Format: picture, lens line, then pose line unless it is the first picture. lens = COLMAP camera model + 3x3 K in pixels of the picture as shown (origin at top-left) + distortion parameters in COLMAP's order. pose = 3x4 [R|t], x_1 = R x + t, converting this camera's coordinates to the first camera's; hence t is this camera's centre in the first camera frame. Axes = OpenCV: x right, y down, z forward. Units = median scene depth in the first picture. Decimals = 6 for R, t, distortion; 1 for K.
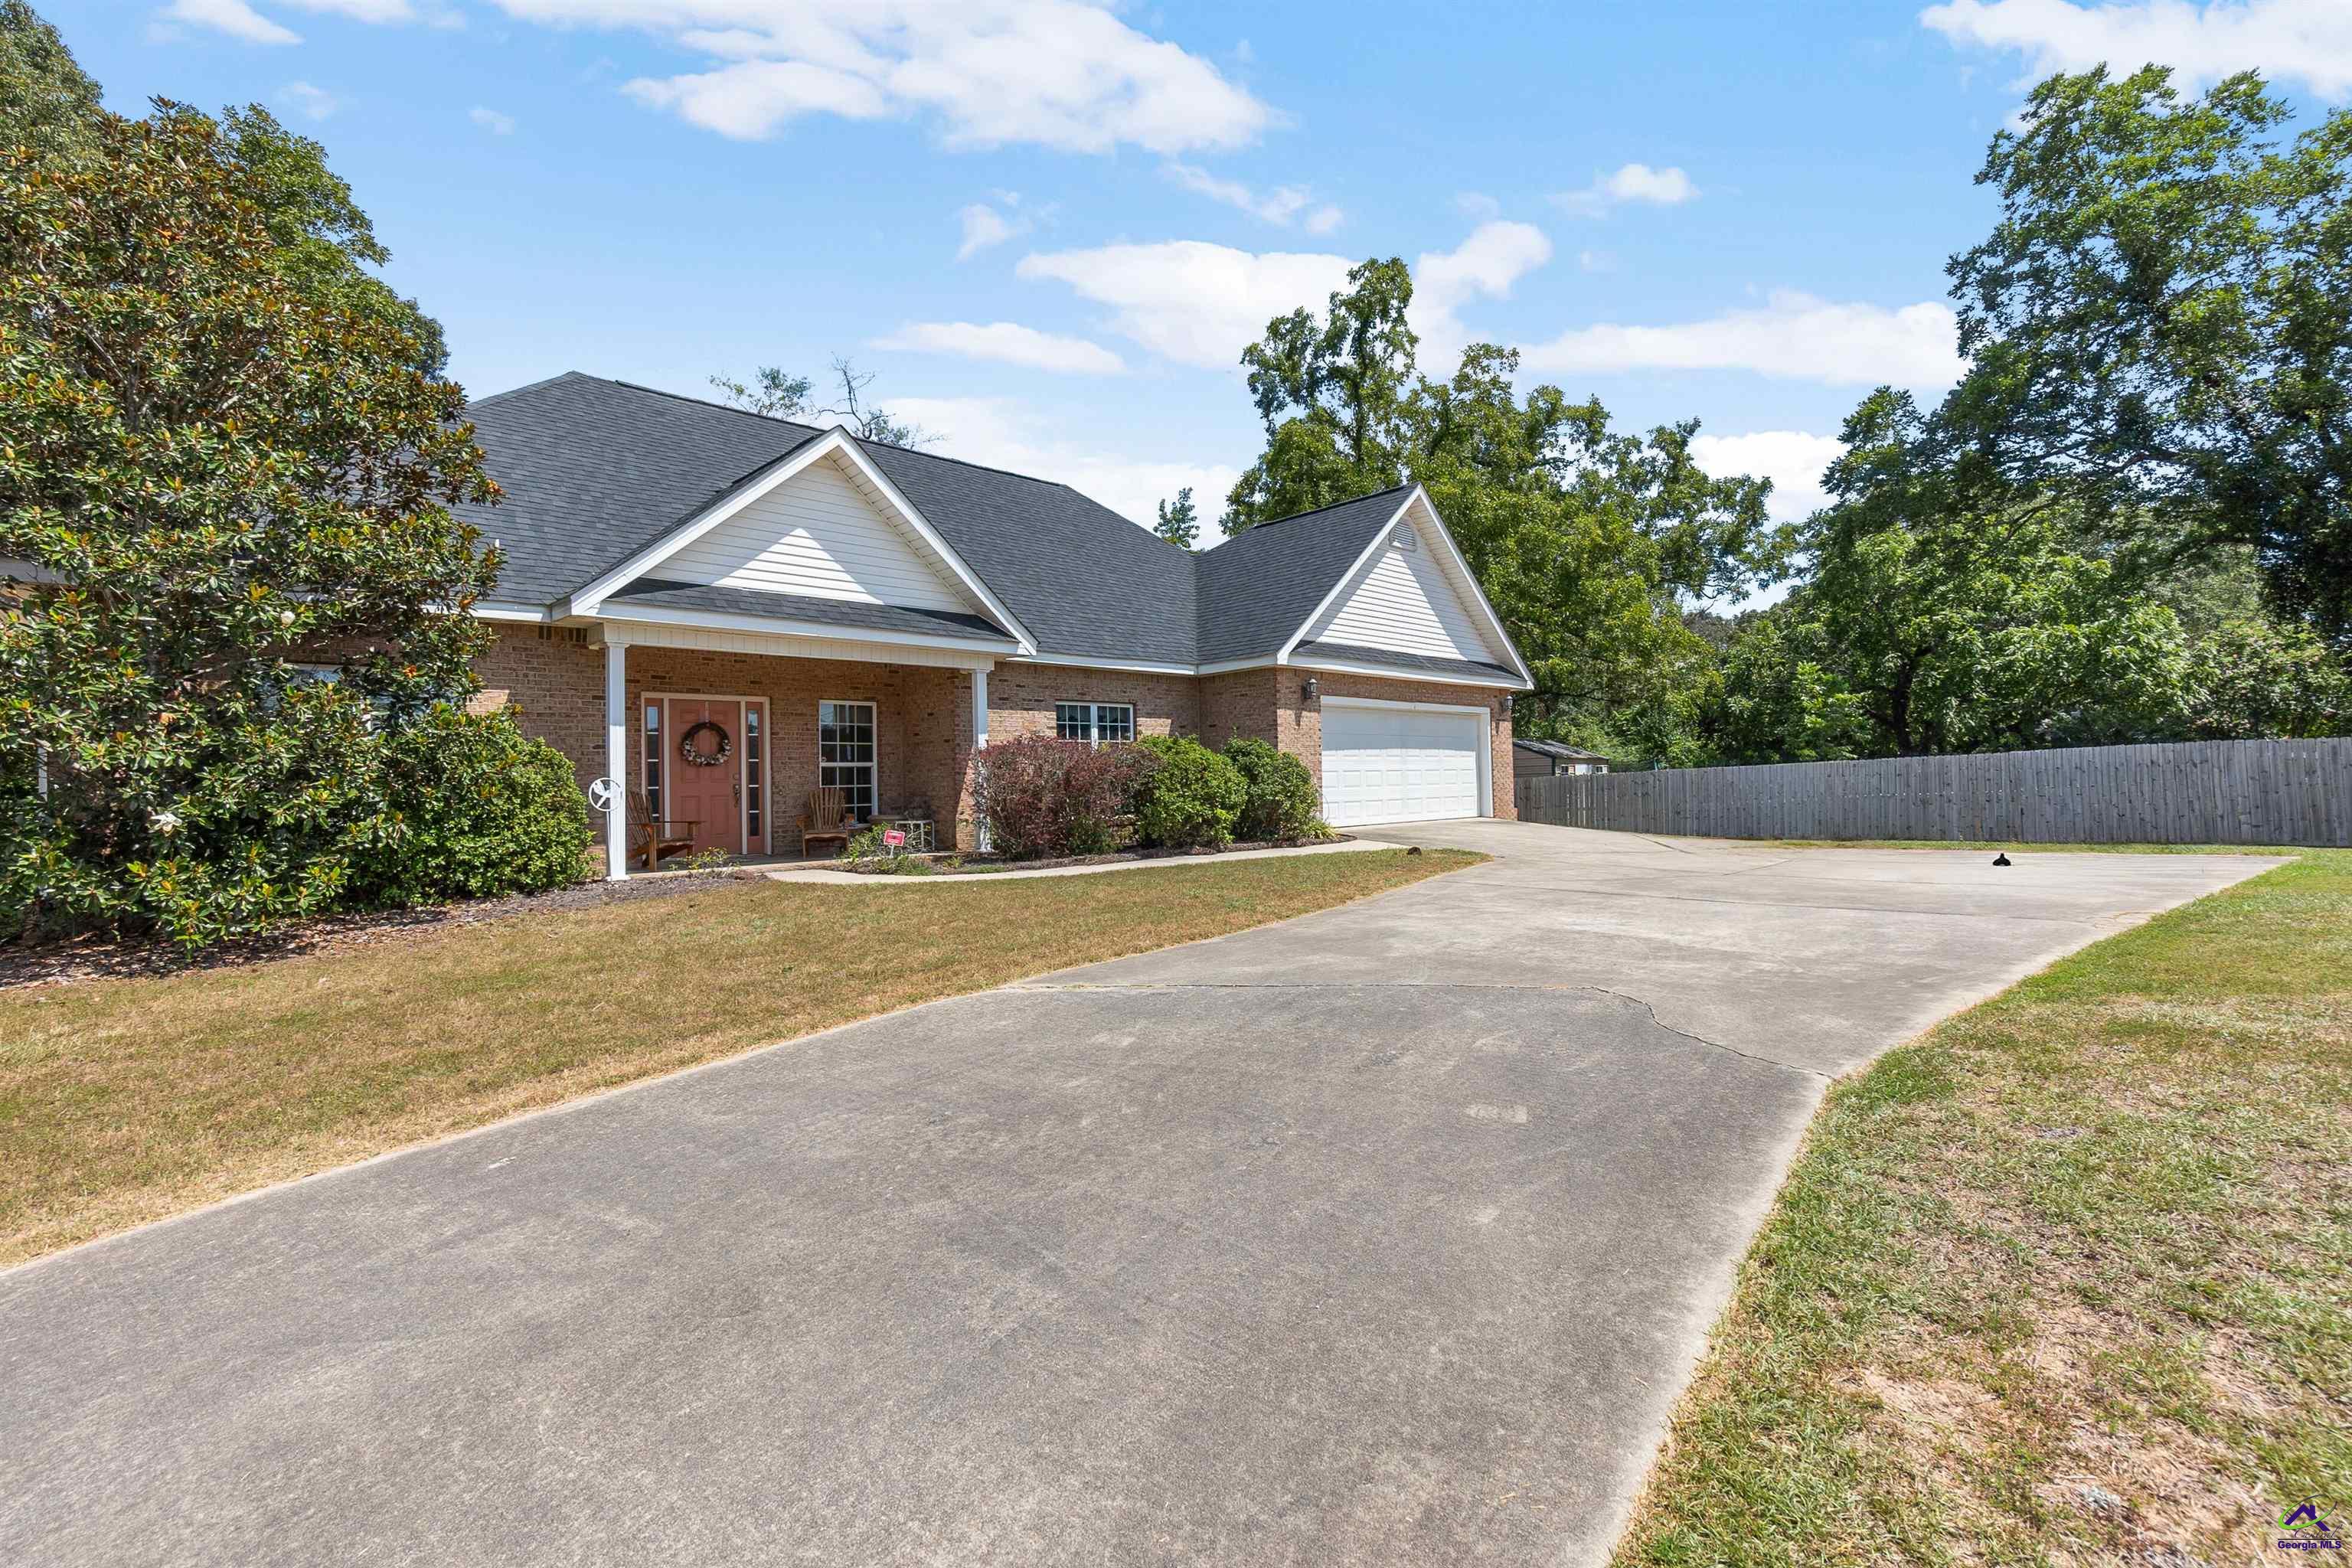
lens RADIAL K [[1023.6, 0, 1183.7], [0, 1023.6, 764.1], [0, 0, 1]] dist [-0.004154, -0.000406]
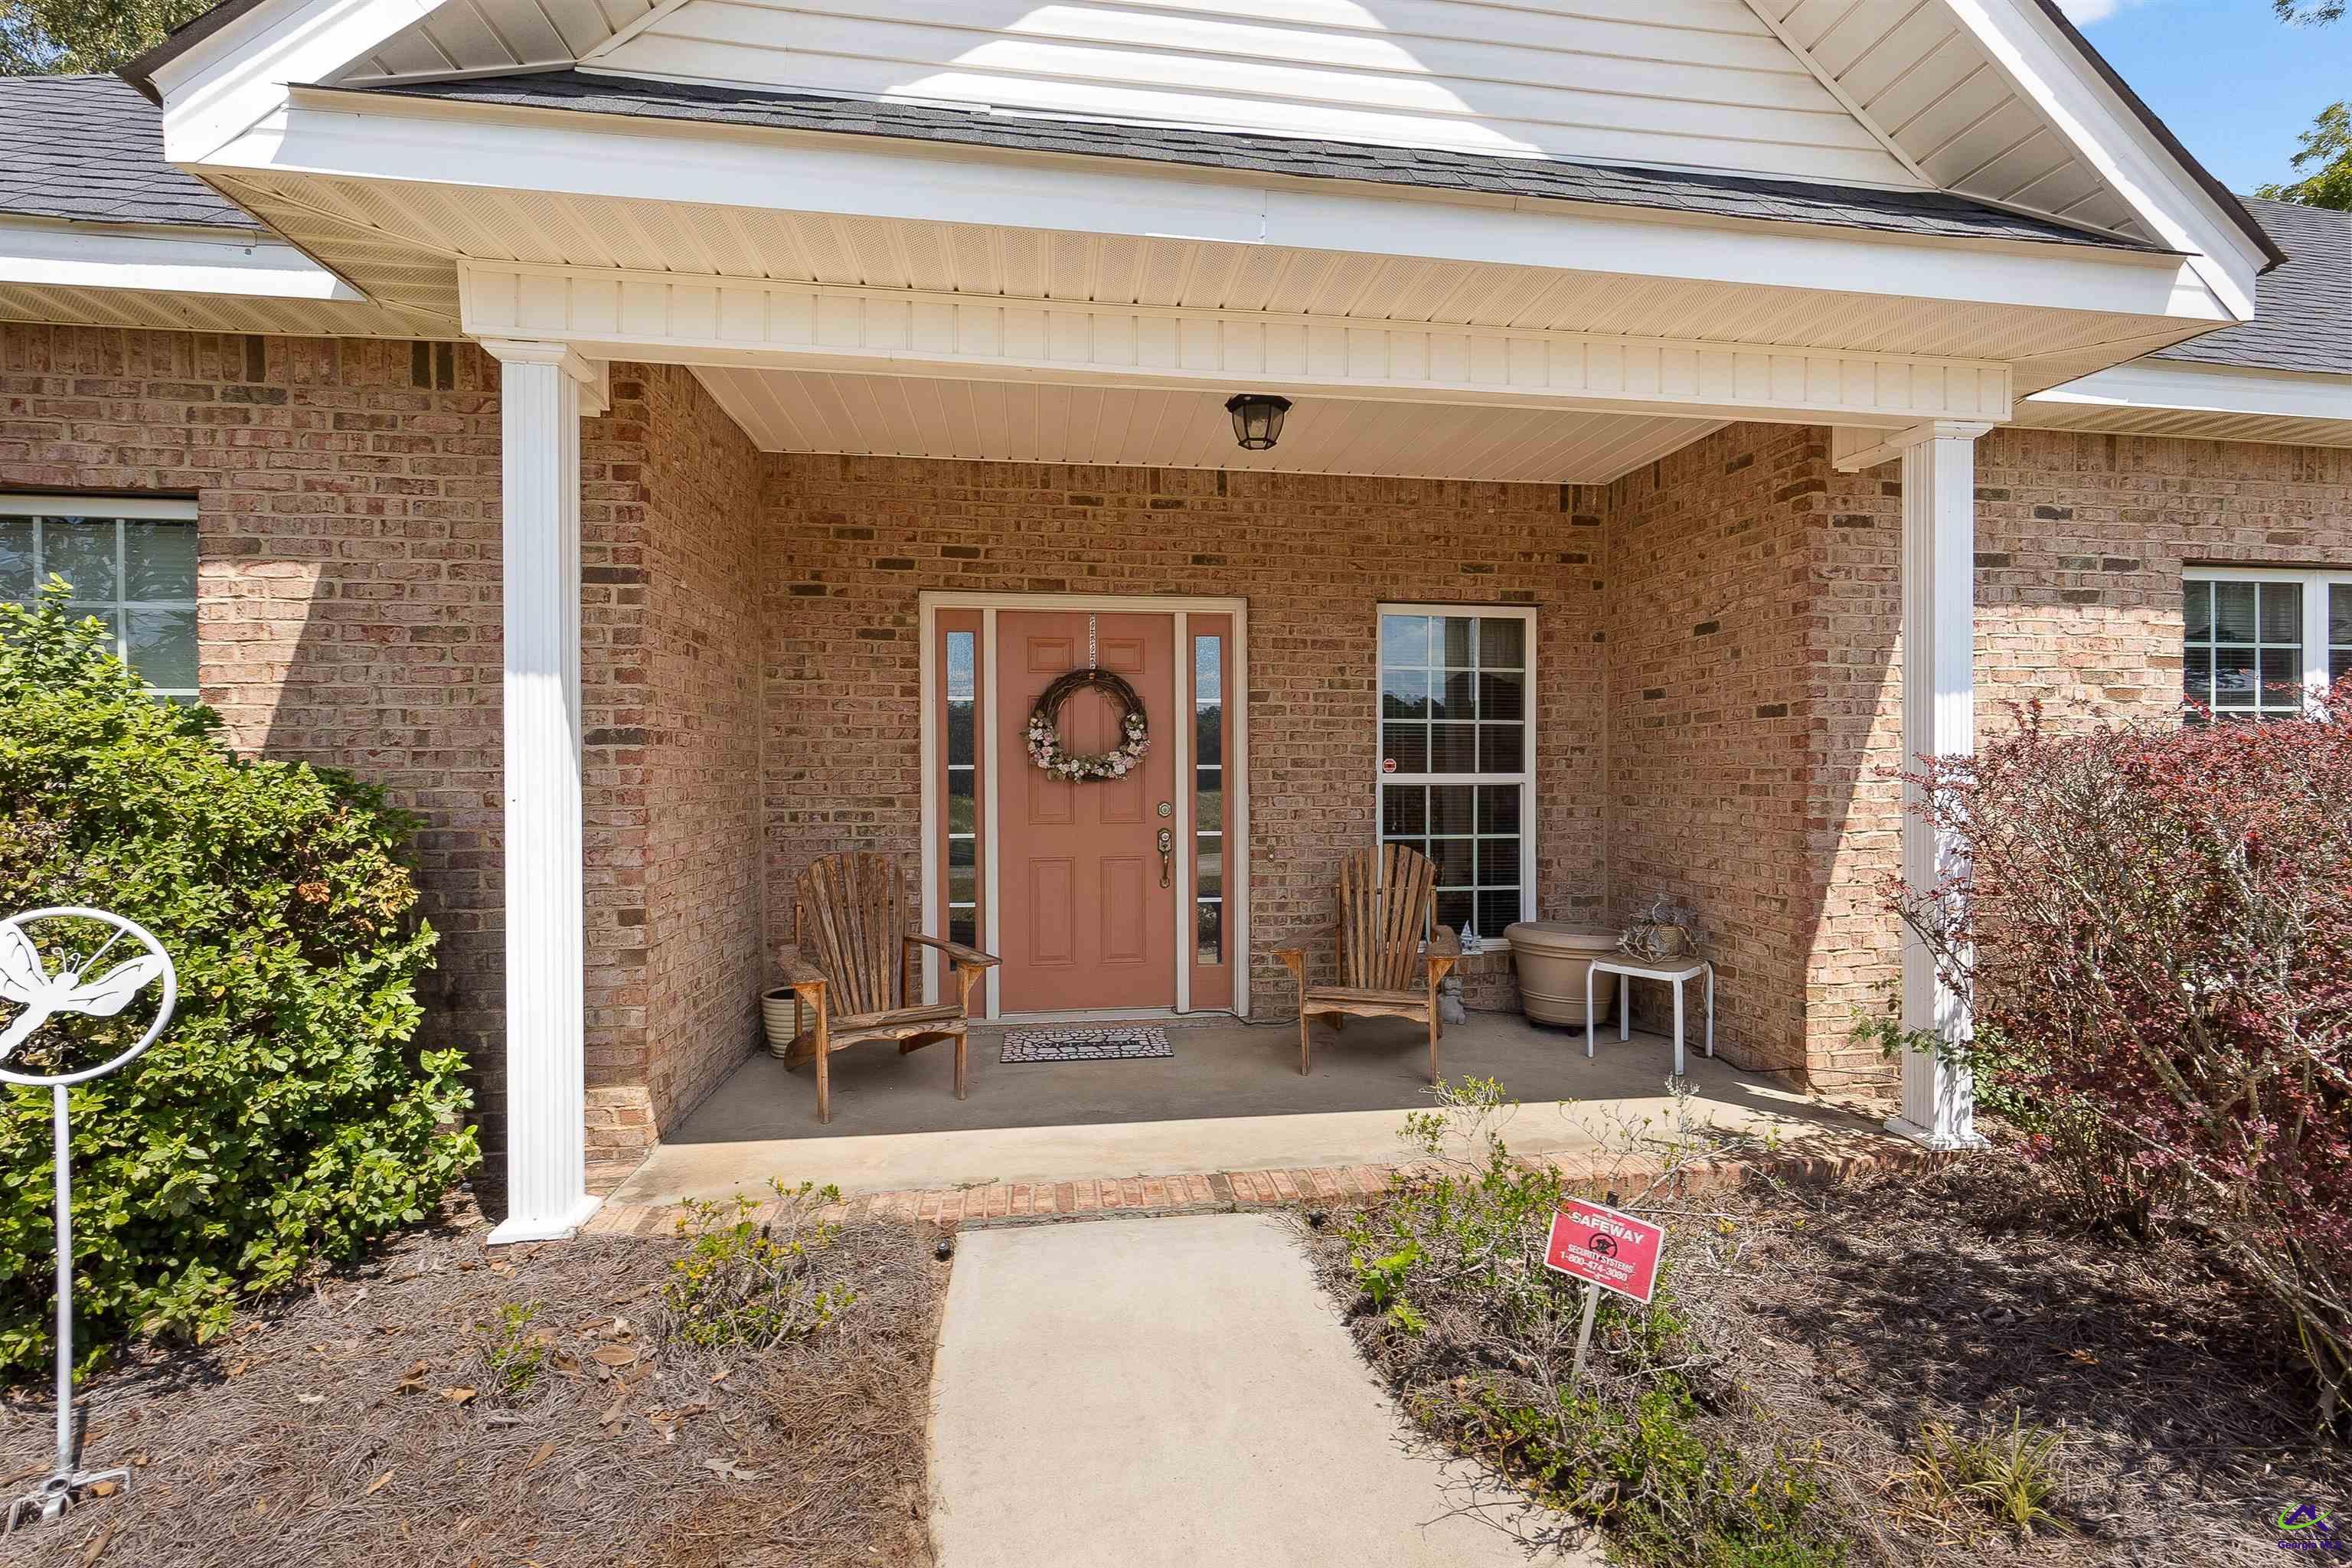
lens RADIAL K [[1023.6, 0, 1183.7], [0, 1023.6, 764.1], [0, 0, 1]] dist [-0.004154, -0.000406]
pose [[0.808387, 0.018943, -0.588347, -0.171753], [-0.006354, 0.999705, 0.023458, -0.011704], [0.588618, -0.015225, 0.808268, 0.580719]]
